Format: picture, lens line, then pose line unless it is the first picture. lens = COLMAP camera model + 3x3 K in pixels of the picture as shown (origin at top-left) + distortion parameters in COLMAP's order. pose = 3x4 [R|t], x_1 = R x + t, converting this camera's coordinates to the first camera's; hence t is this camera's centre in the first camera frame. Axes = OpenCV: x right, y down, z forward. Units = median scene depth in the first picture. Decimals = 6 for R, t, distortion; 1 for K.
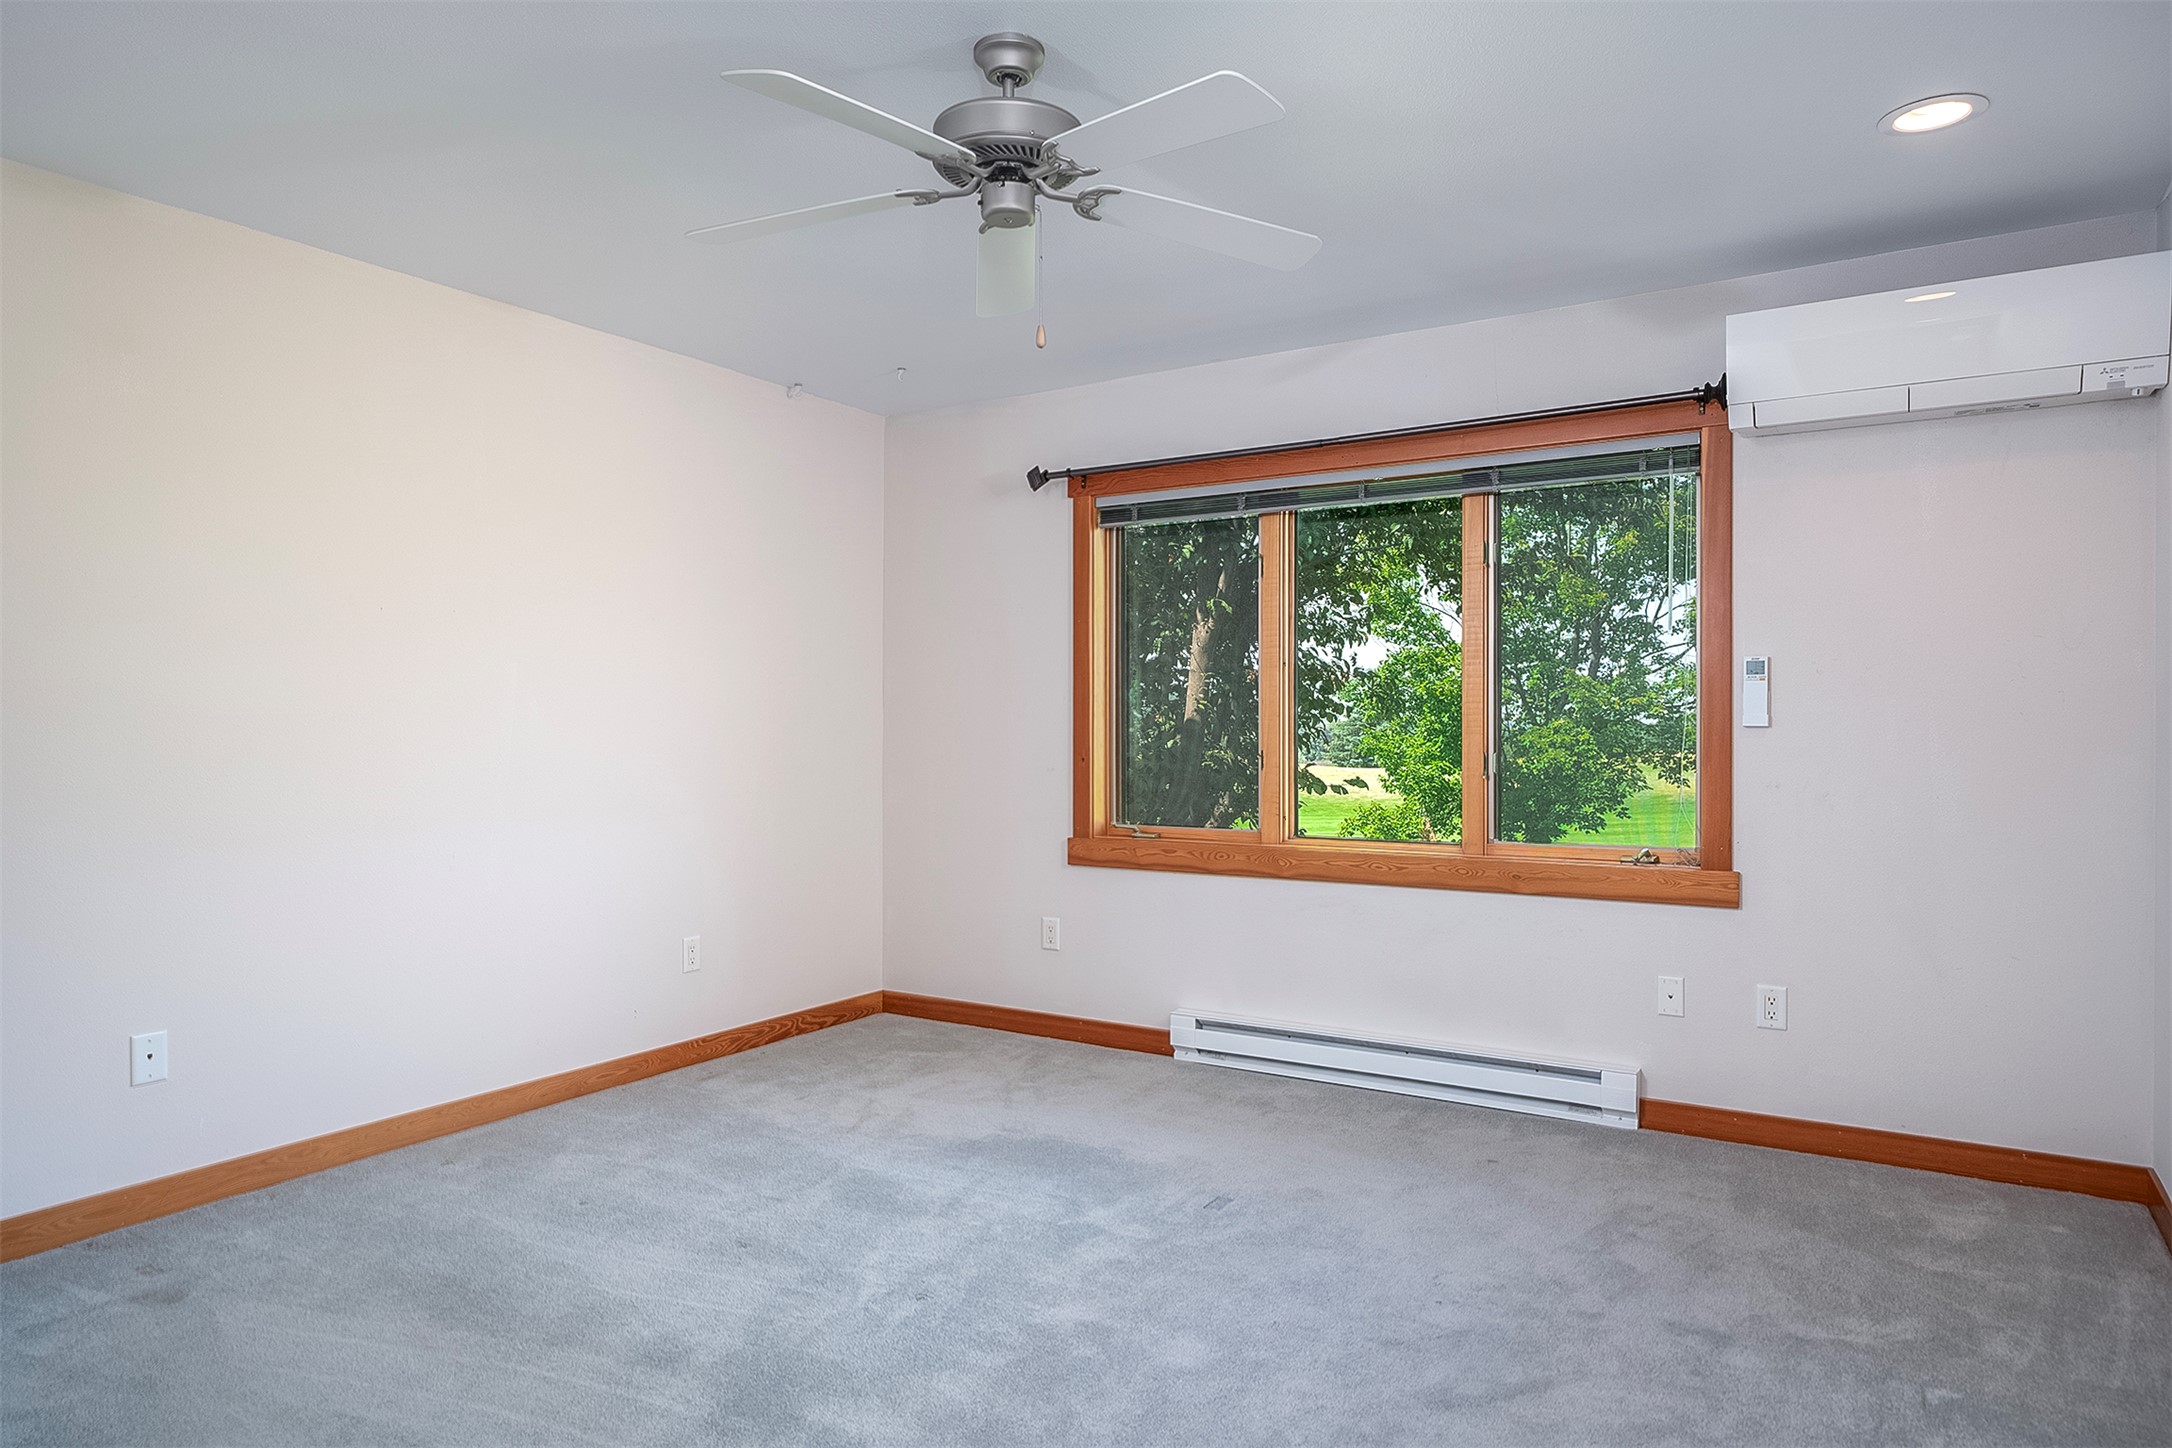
lens RADIAL K [[1364.1, 0, 1086.0], [0, 1364.1, 724.0], [0, 0, 1]] dist [0.001286, 0.001807]
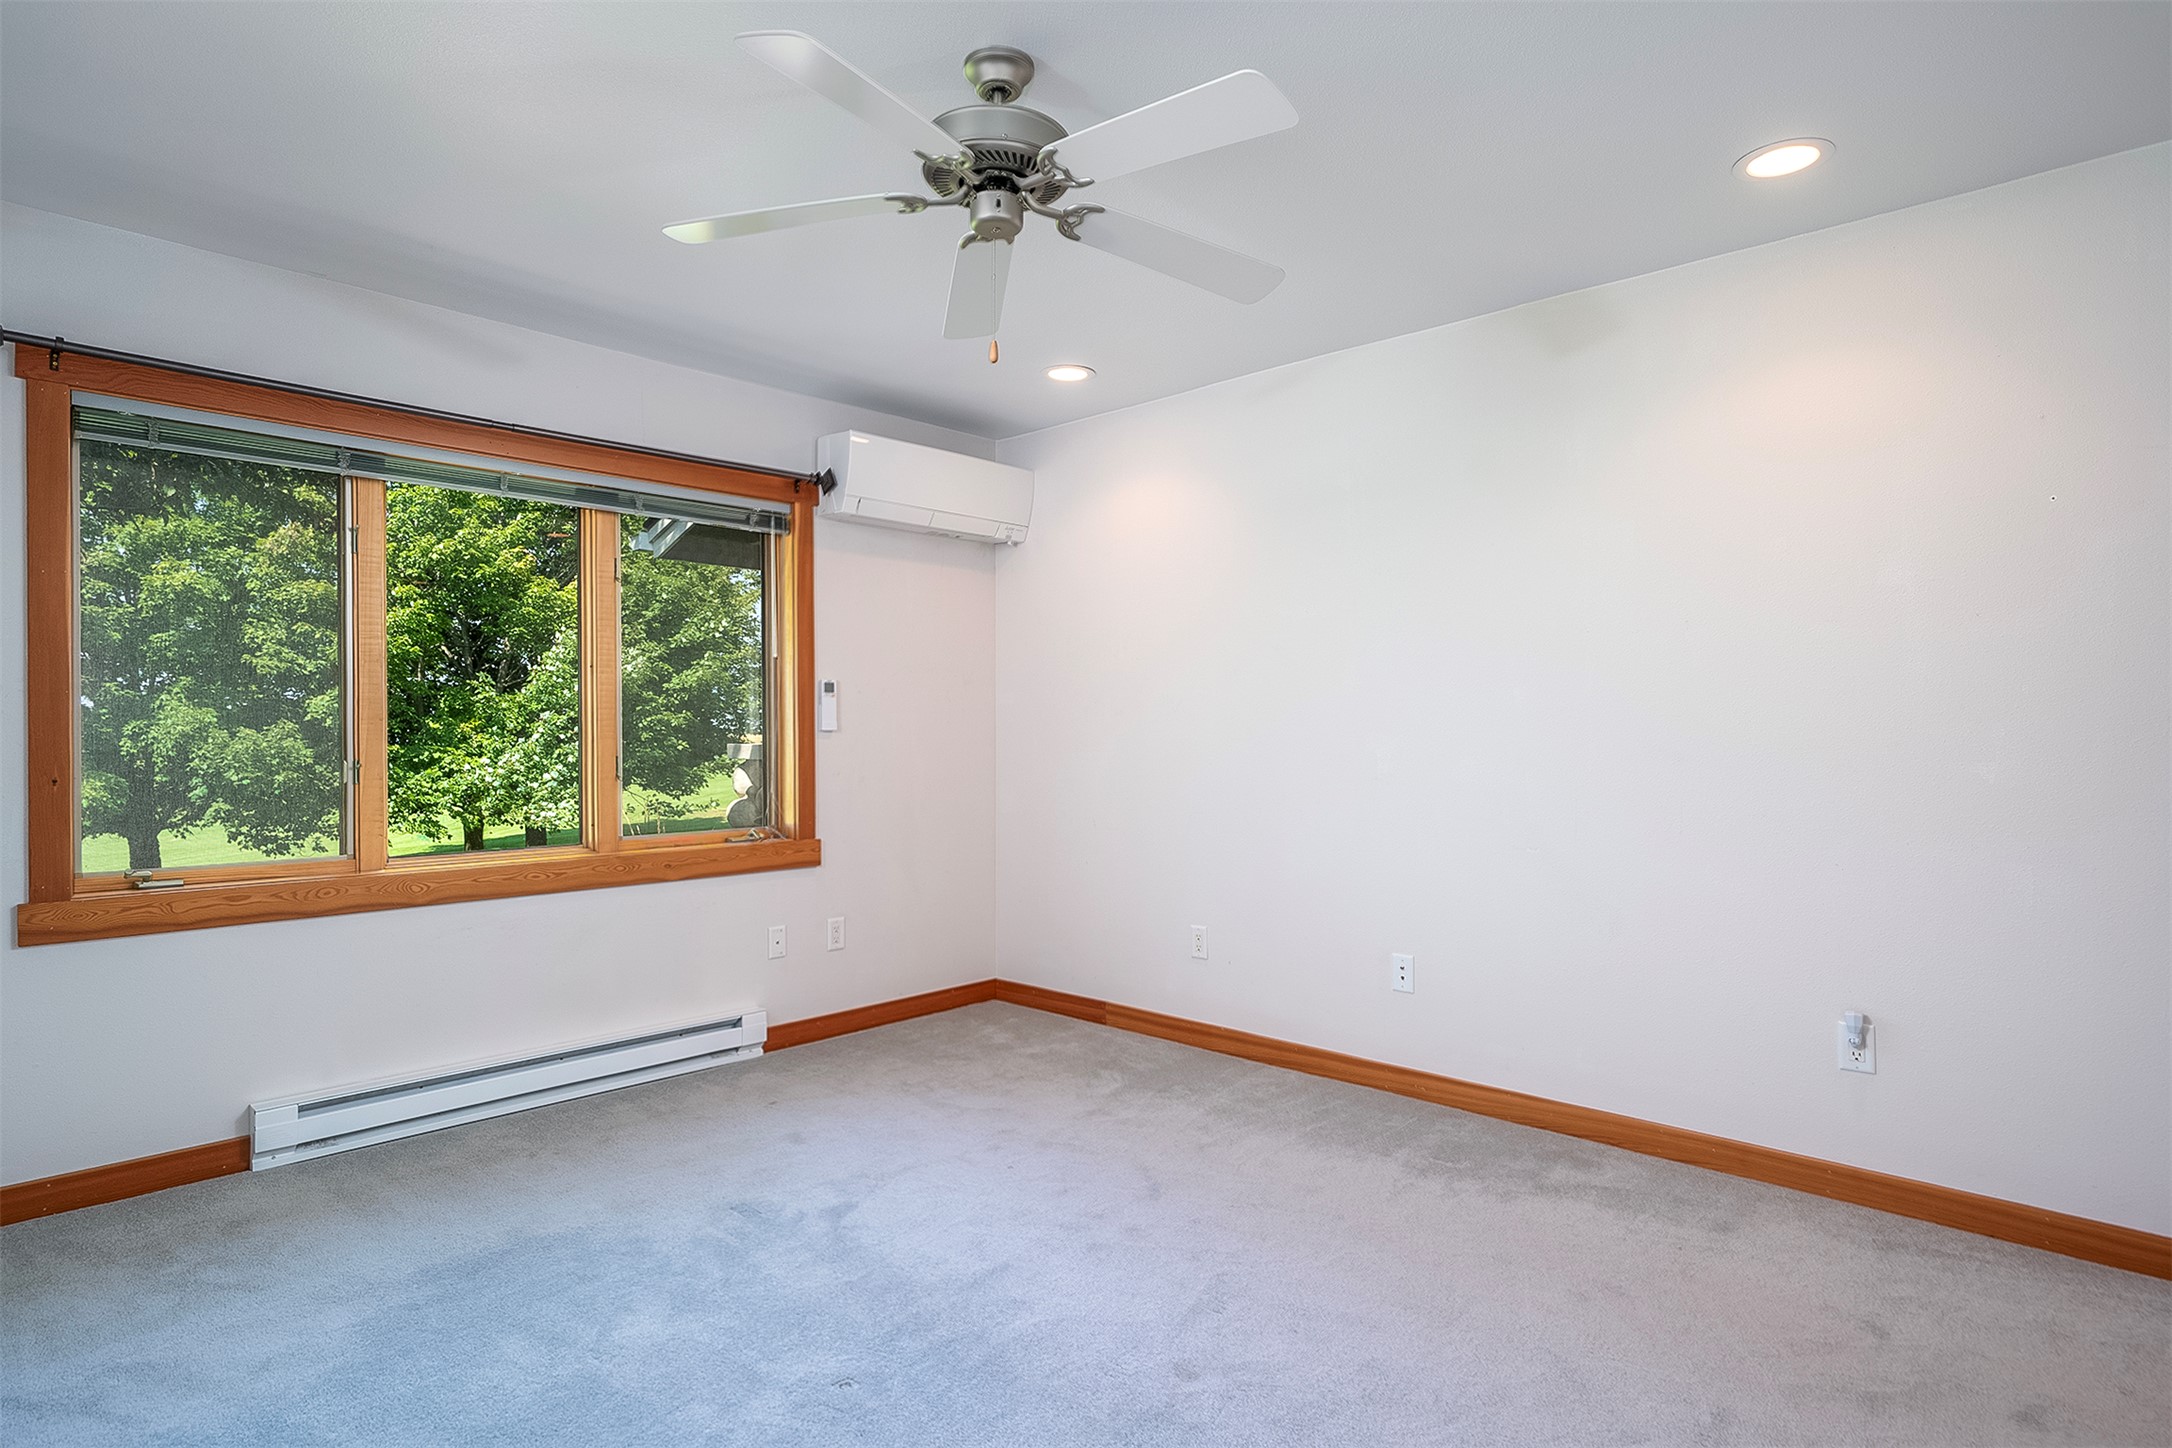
lens RADIAL K [[1171.8, 0, 1084.1], [0, 1171.8, 737.5], [0, 0, 1]] dist [0.002041, -0.000351]
pose [[0.178652, -0.001289, 0.983912, -0.587348], [0.005041, 0.999987, 0.000395, 0.008979], [-0.983899, 0.004890, 0.178656, 0.515195]]
